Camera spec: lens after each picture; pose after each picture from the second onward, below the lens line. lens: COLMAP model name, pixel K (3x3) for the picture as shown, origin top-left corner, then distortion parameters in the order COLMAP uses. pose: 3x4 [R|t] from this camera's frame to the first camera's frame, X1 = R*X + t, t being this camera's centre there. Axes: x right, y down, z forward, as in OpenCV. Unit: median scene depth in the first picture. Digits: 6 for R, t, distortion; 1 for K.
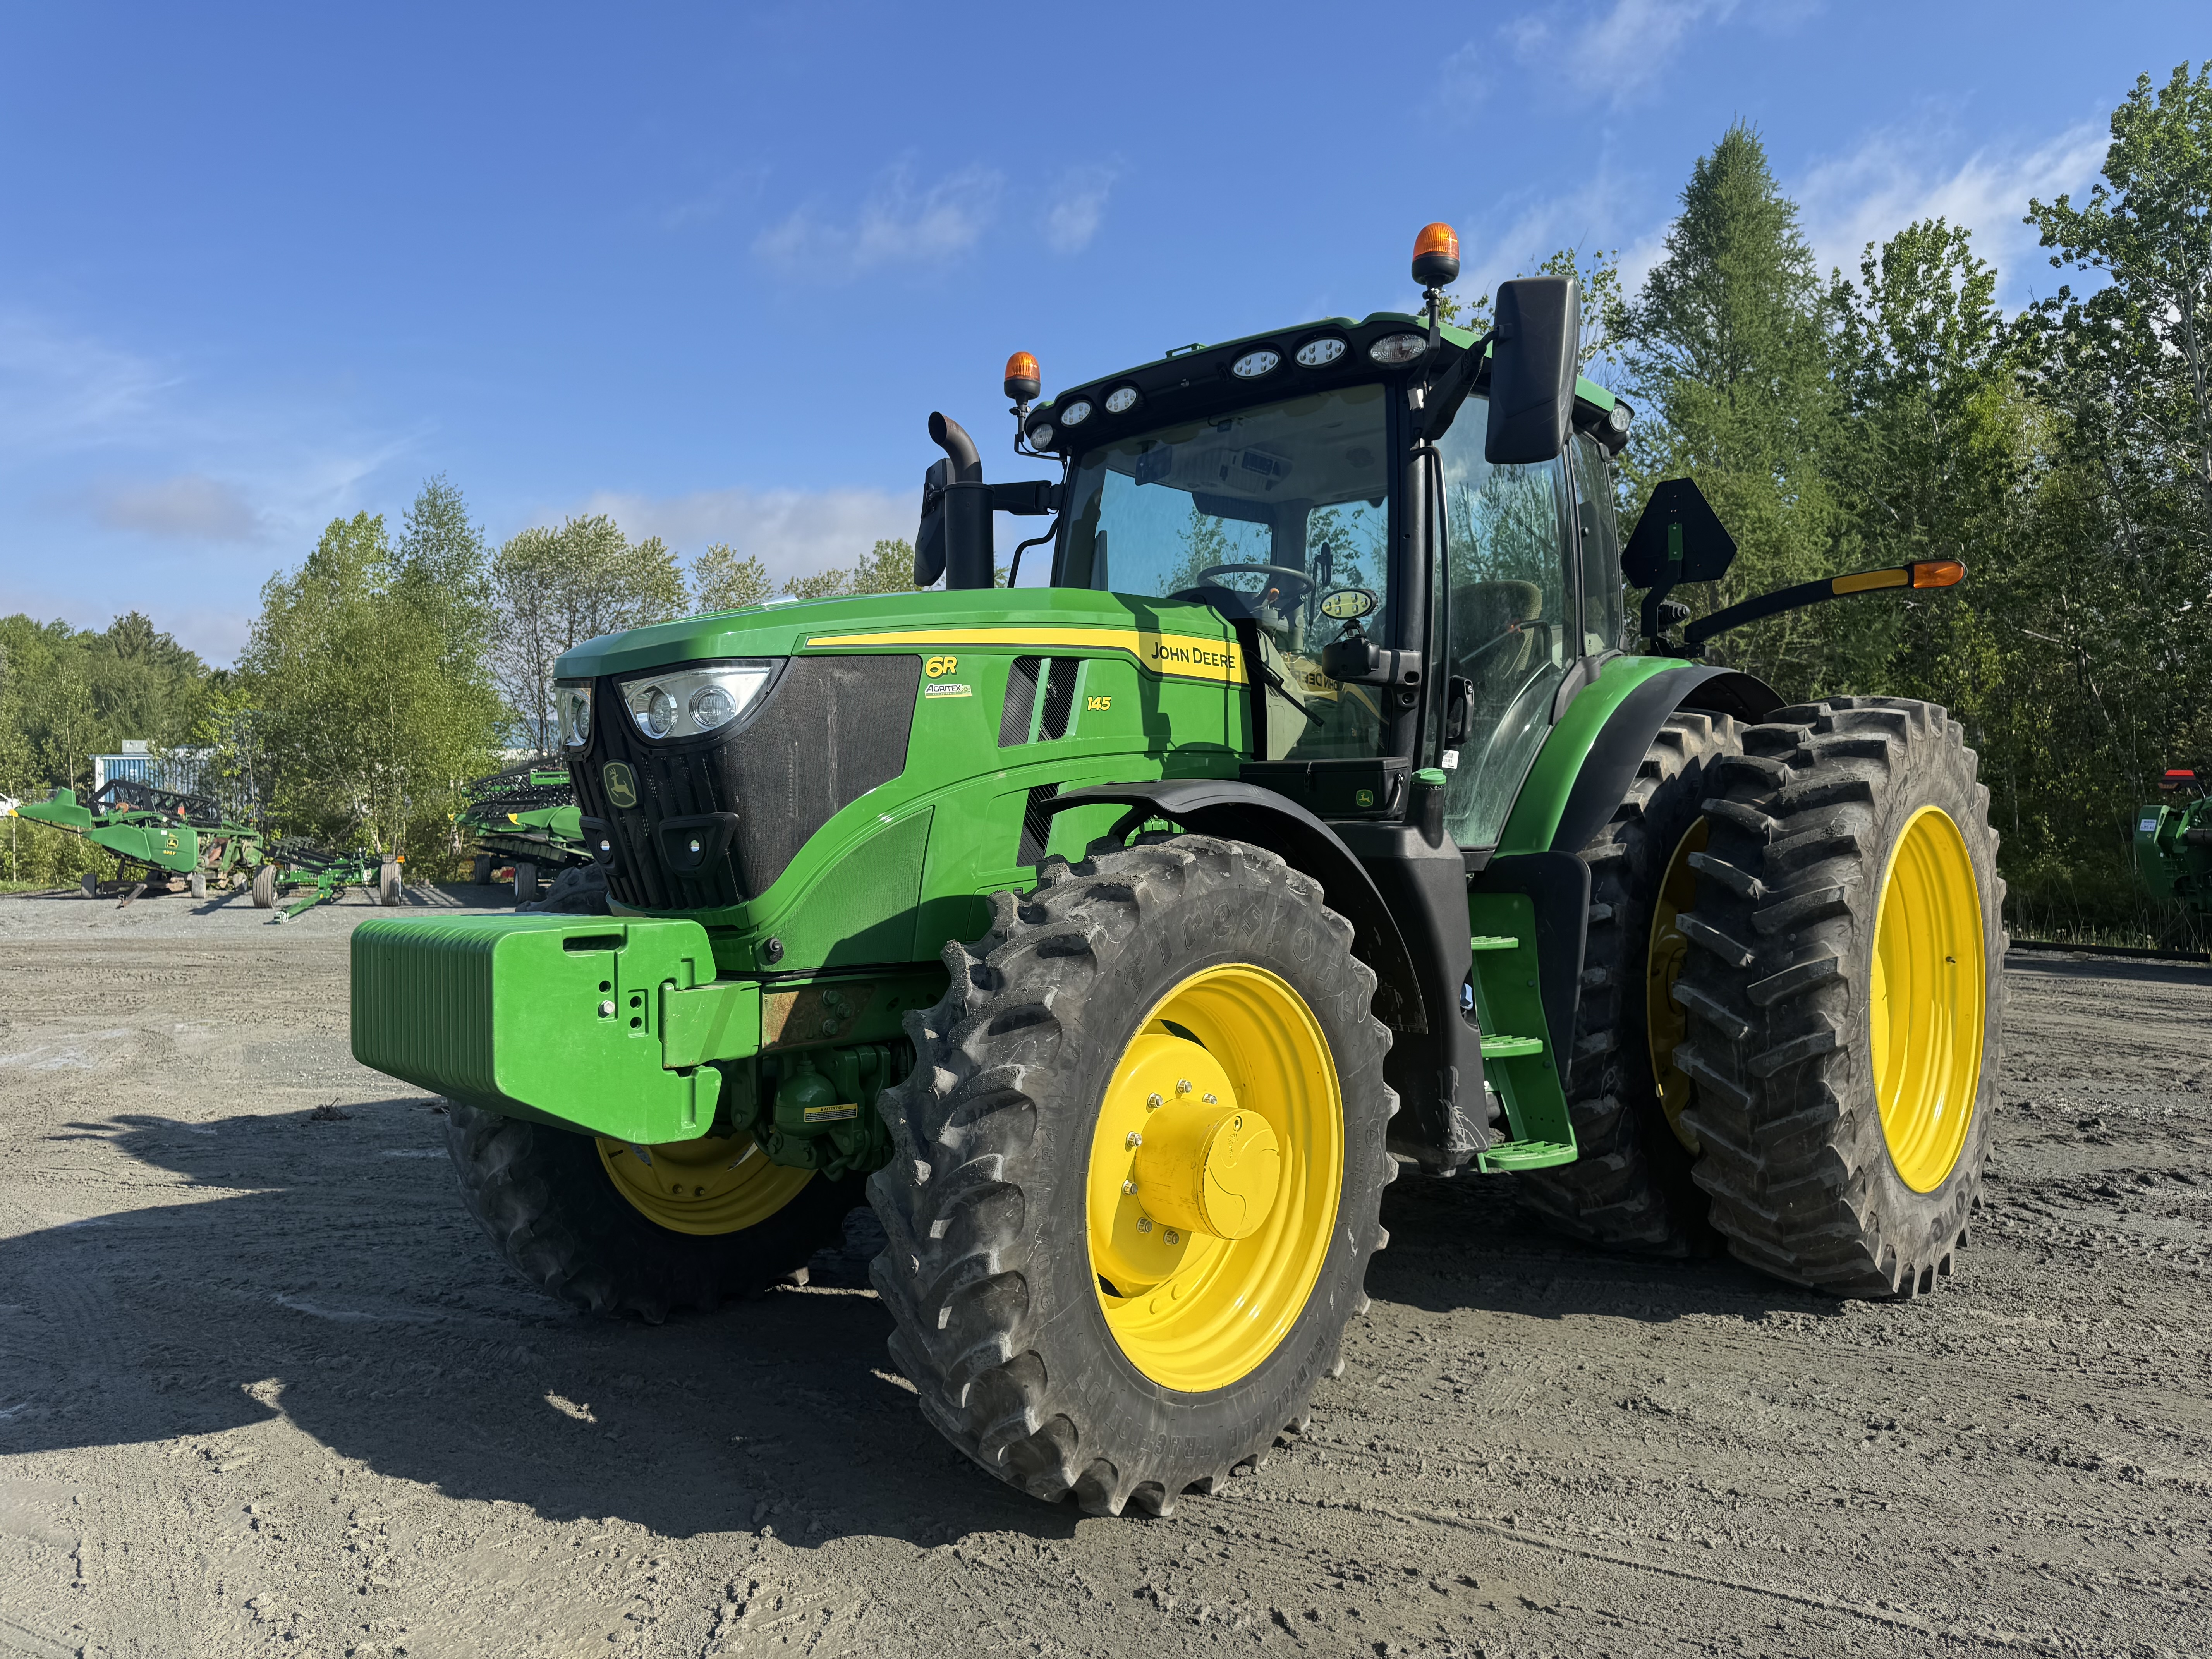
lens RADIAL K [[1544.3, 0, 1095.7], [0, 1544.3, 818.3], [0, 0, 1]] dist [0.087913, -0.111572]
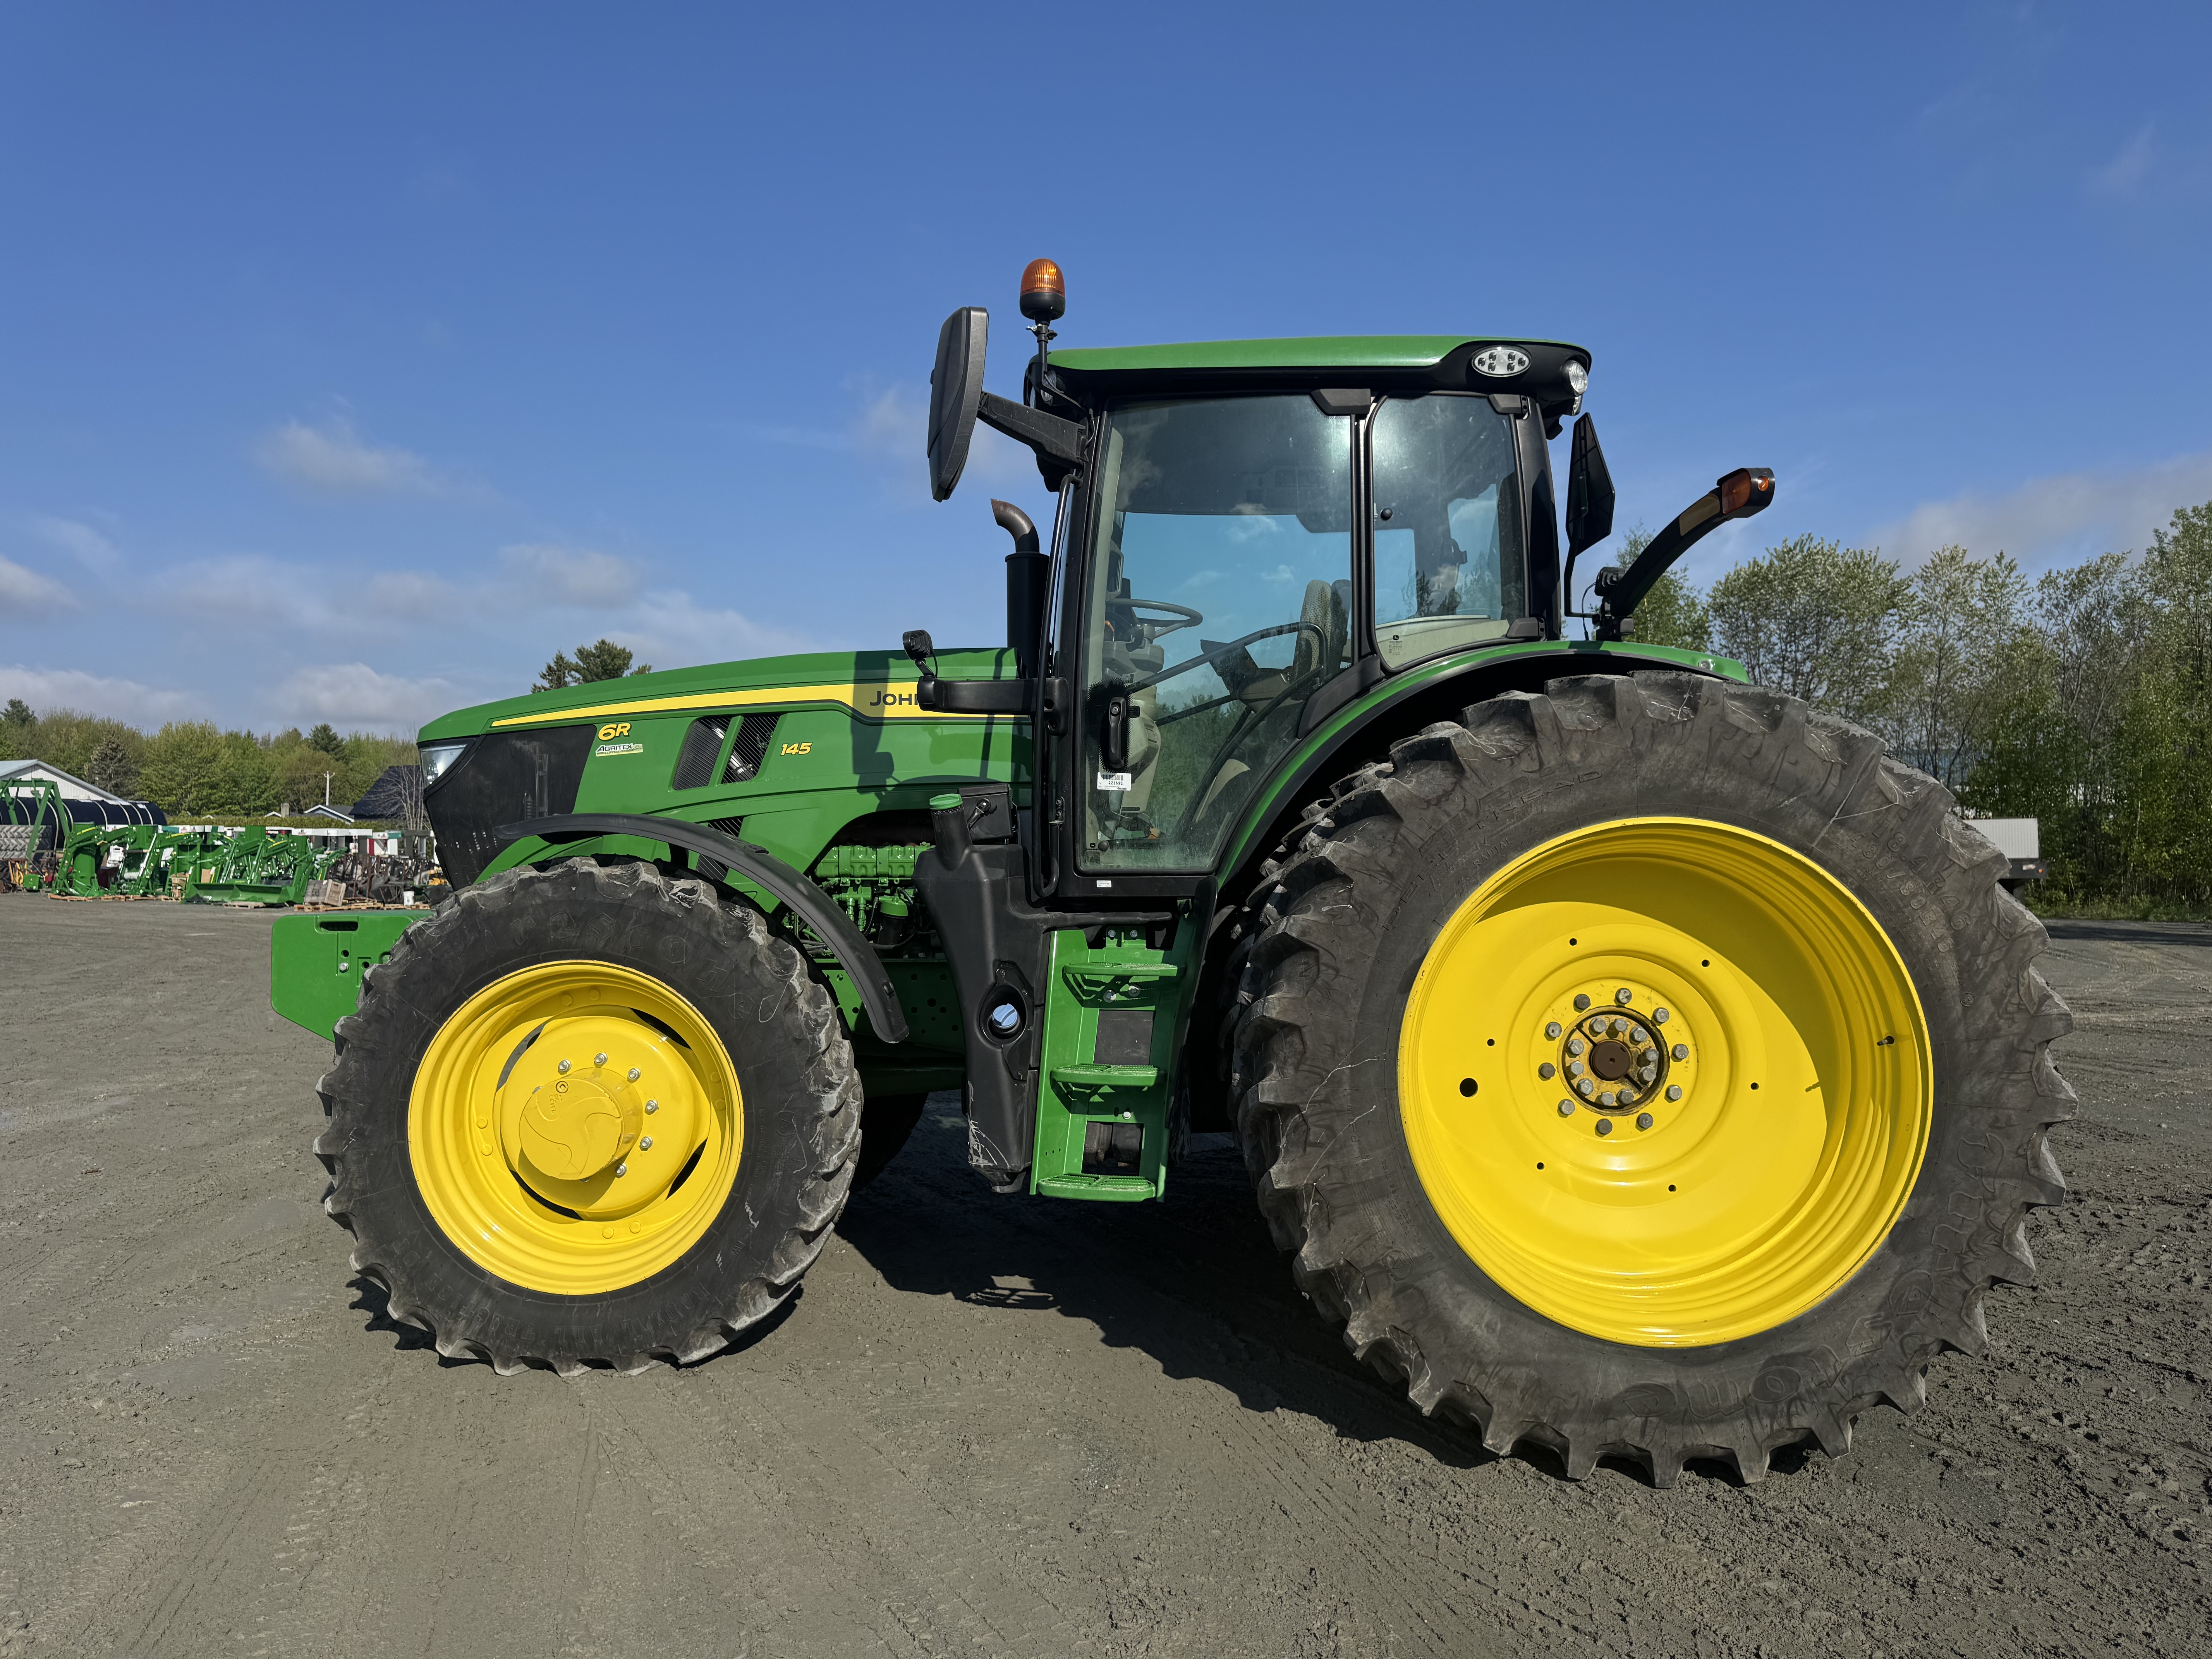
lens RADIAL K [[1544.3, 0, 1095.7], [0, 1544.3, 818.3], [0, 0, 1]] dist [0.087913, -0.111572]
pose [[0.677457, -0.022497, -0.735218, 1.021638], [0.005586, 0.999661, -0.025441, 0.010991], [0.735541, 0.013129, 0.677353, 0.351785]]
